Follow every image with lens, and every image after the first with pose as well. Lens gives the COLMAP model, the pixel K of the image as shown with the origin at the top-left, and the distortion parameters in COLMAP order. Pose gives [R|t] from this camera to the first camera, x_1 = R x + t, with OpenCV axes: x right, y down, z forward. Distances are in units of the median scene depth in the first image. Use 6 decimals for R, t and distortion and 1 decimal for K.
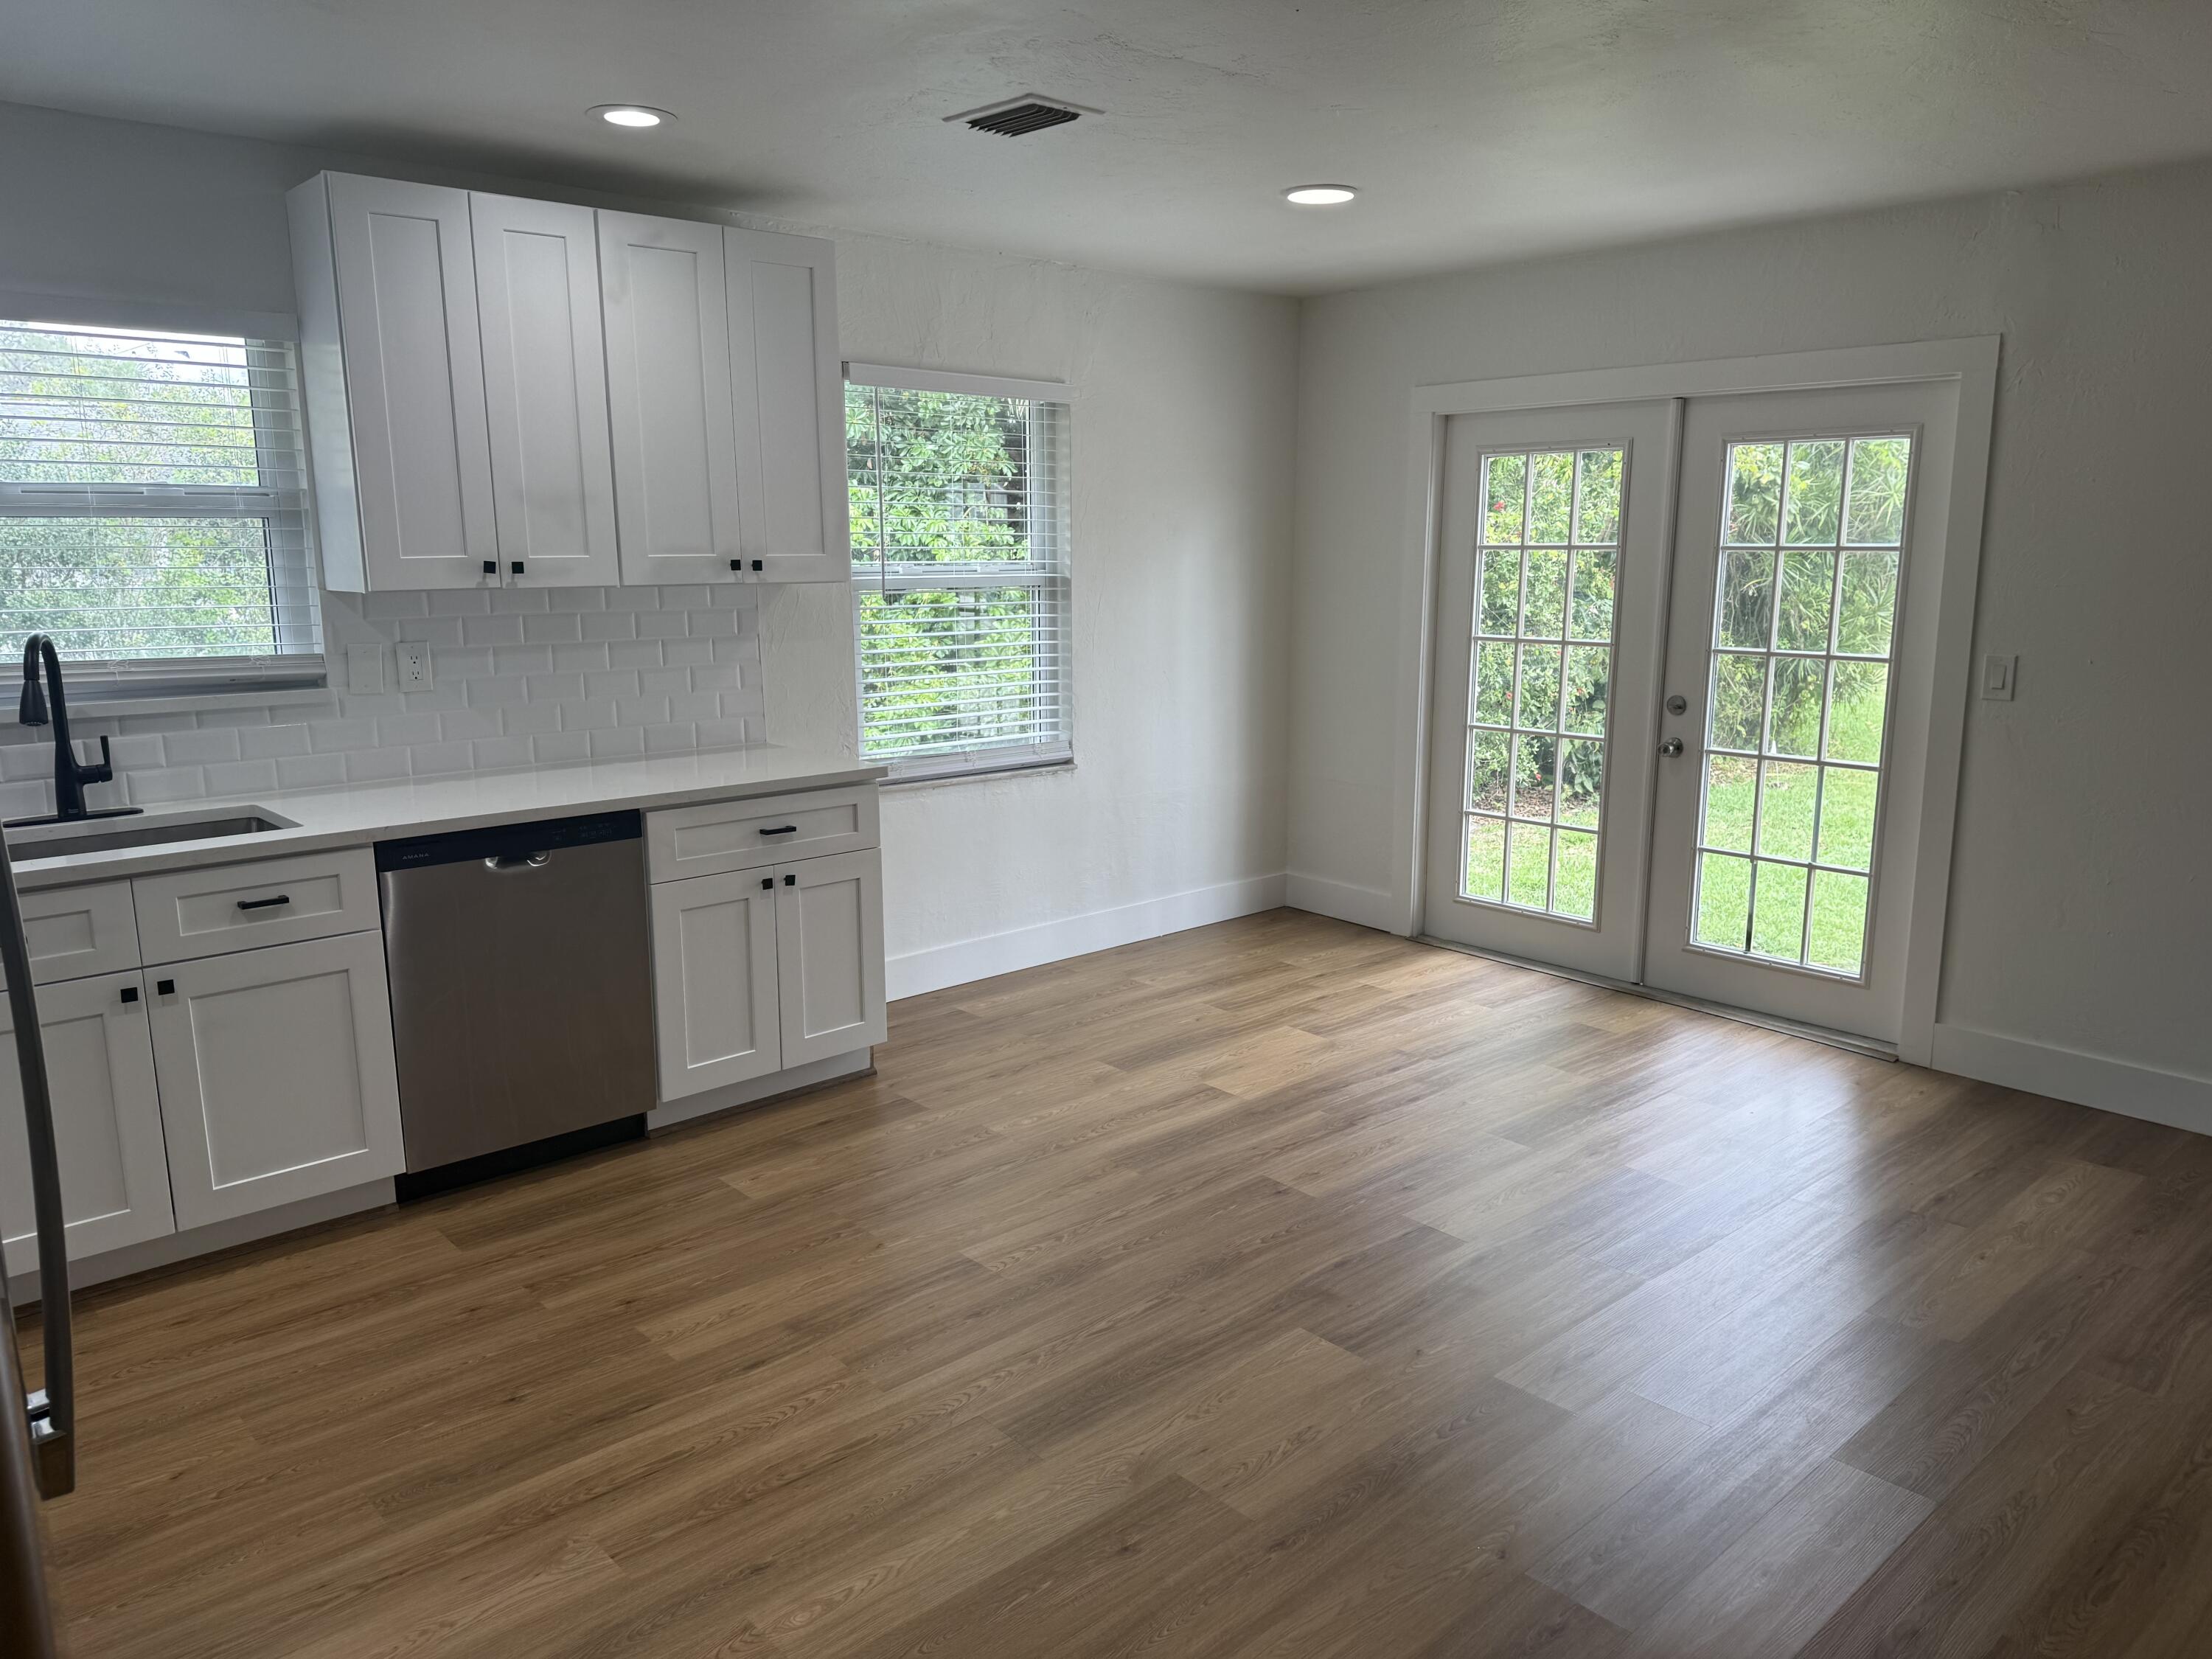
lens RADIAL K [[1542.2, 0, 1106.0], [0, 1542.2, 829.5], [0, 0, 1]] dist [0.157978, -0.235652]
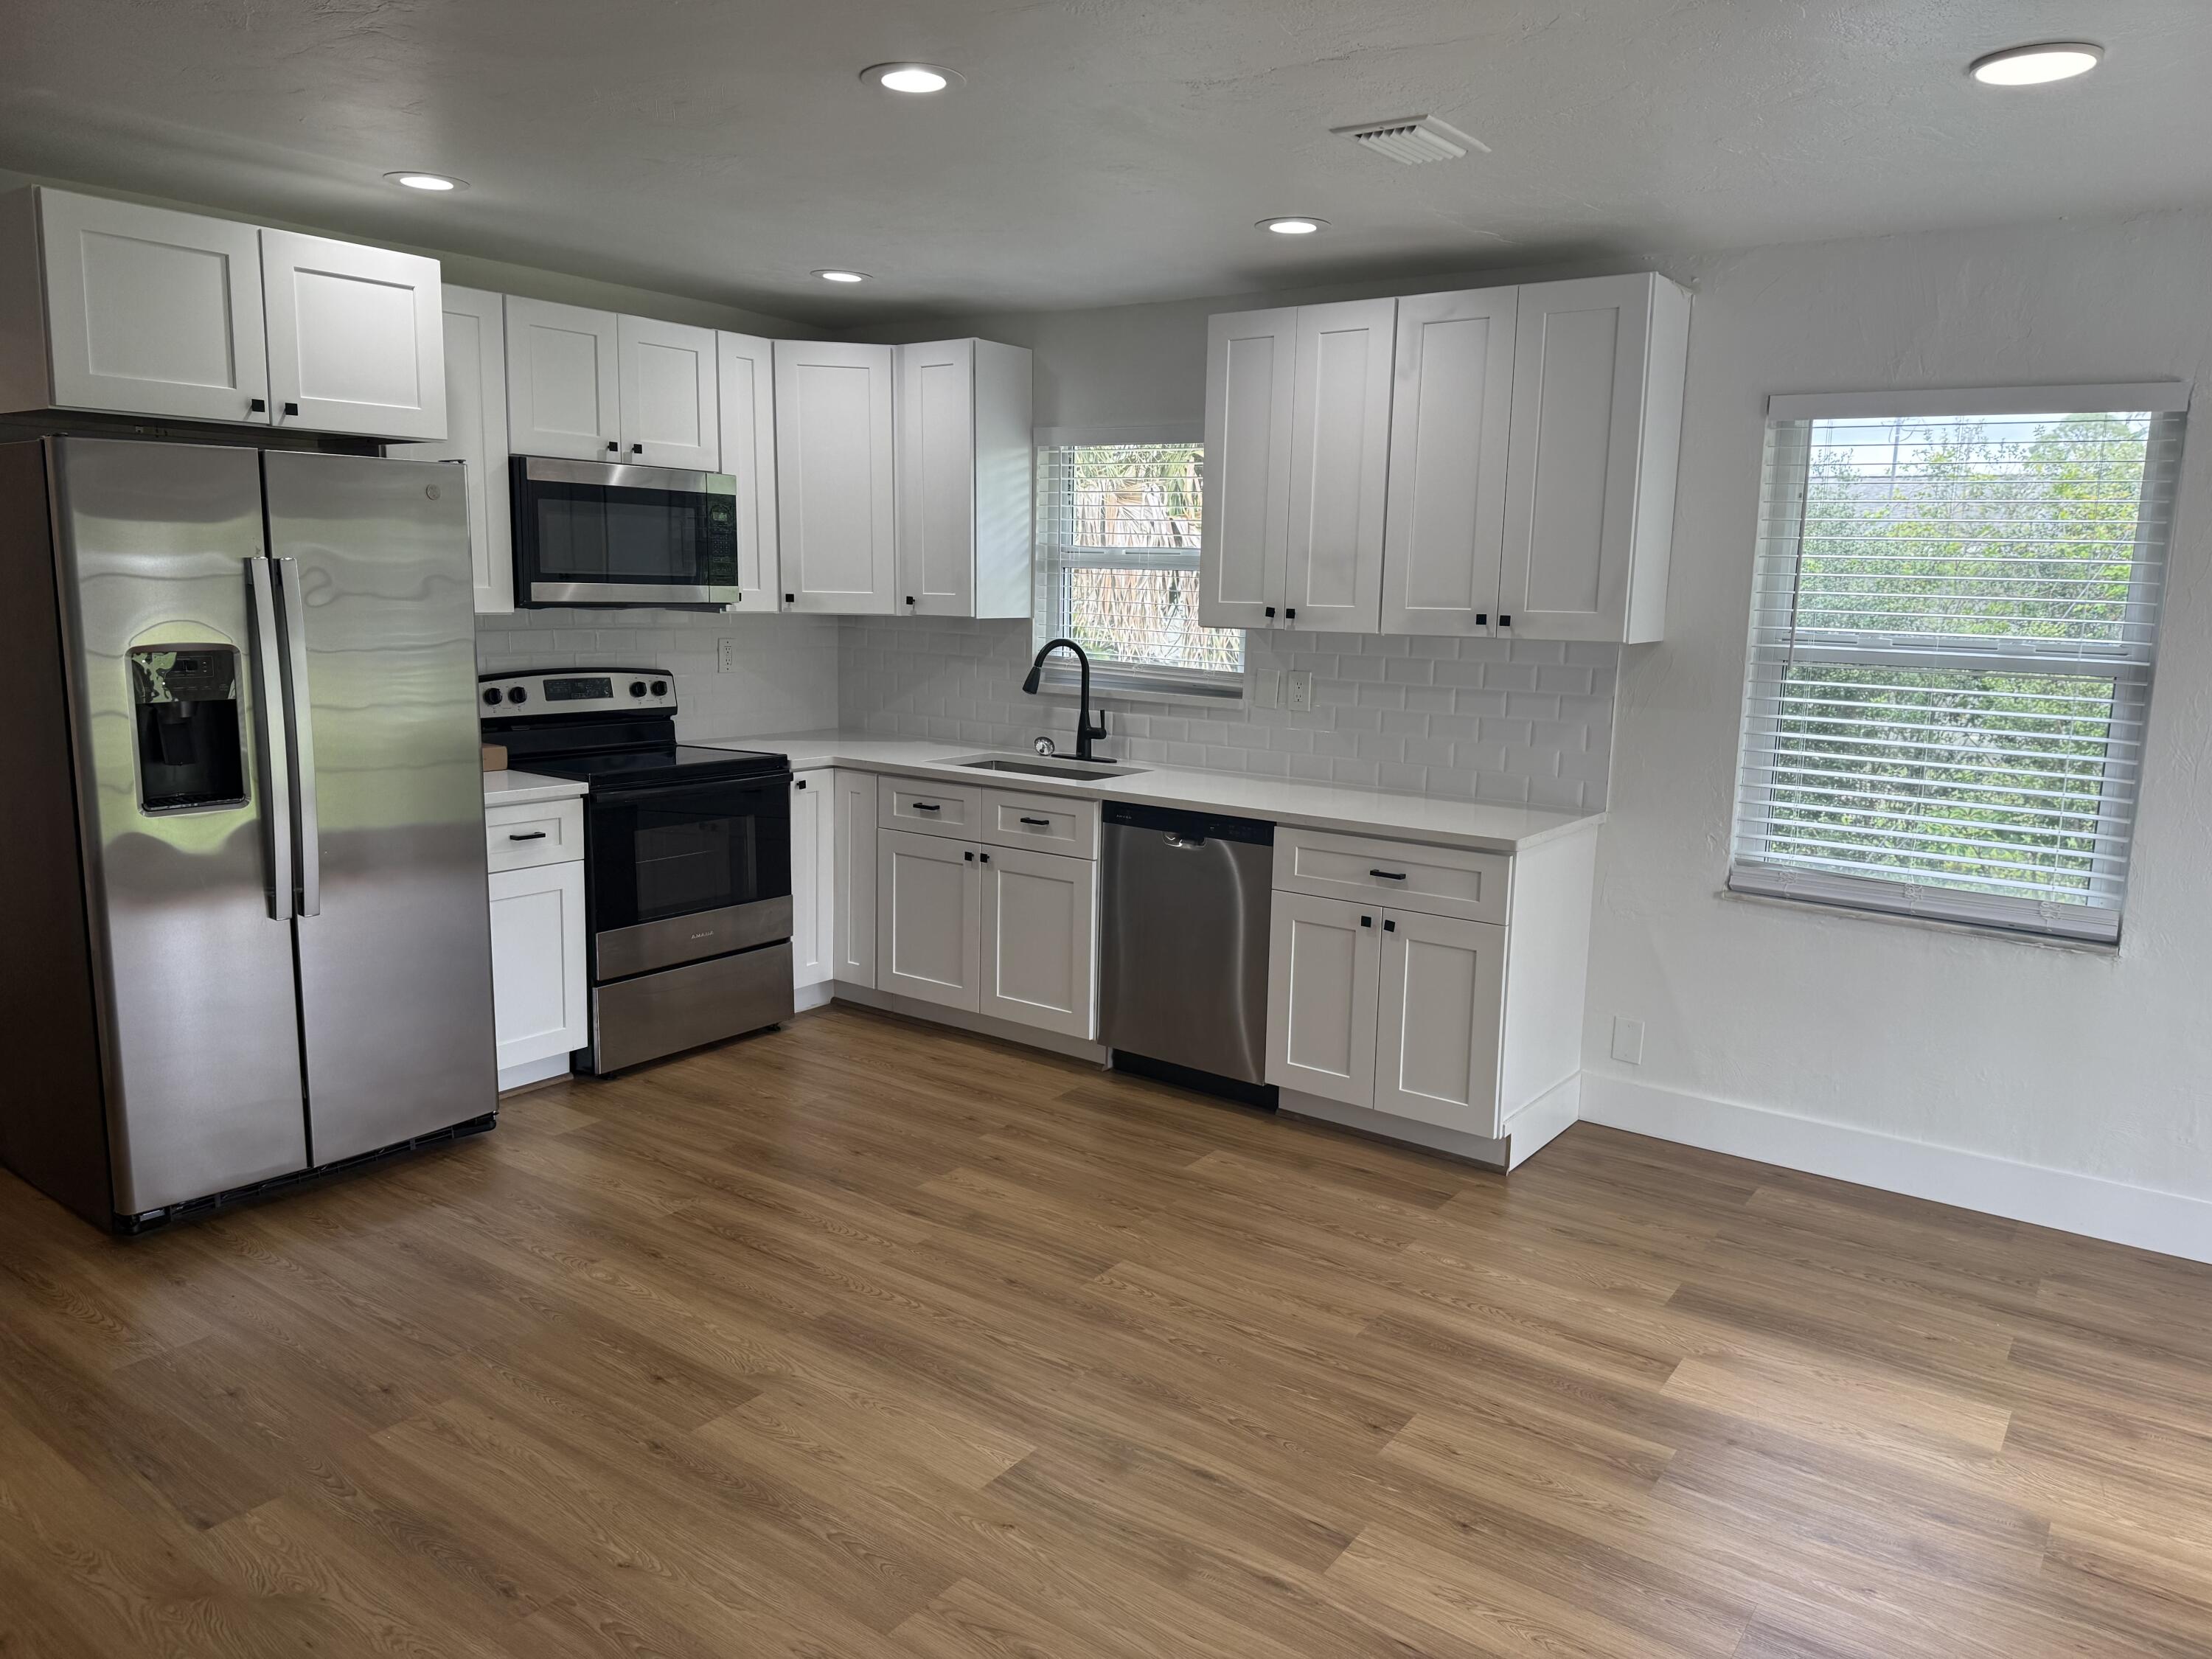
lens RADIAL K [[1543.3, 0, 1111.3], [0, 1543.3, 808.4], [0, 0, 1]] dist [0.155405, -0.234214]
pose [[0.205036, 0.154699, -0.966451, 0.774567], [-0.209241, 0.971530, 0.111121, -0.124052], [0.956127, 0.179437, 0.231568, 0.617123]]
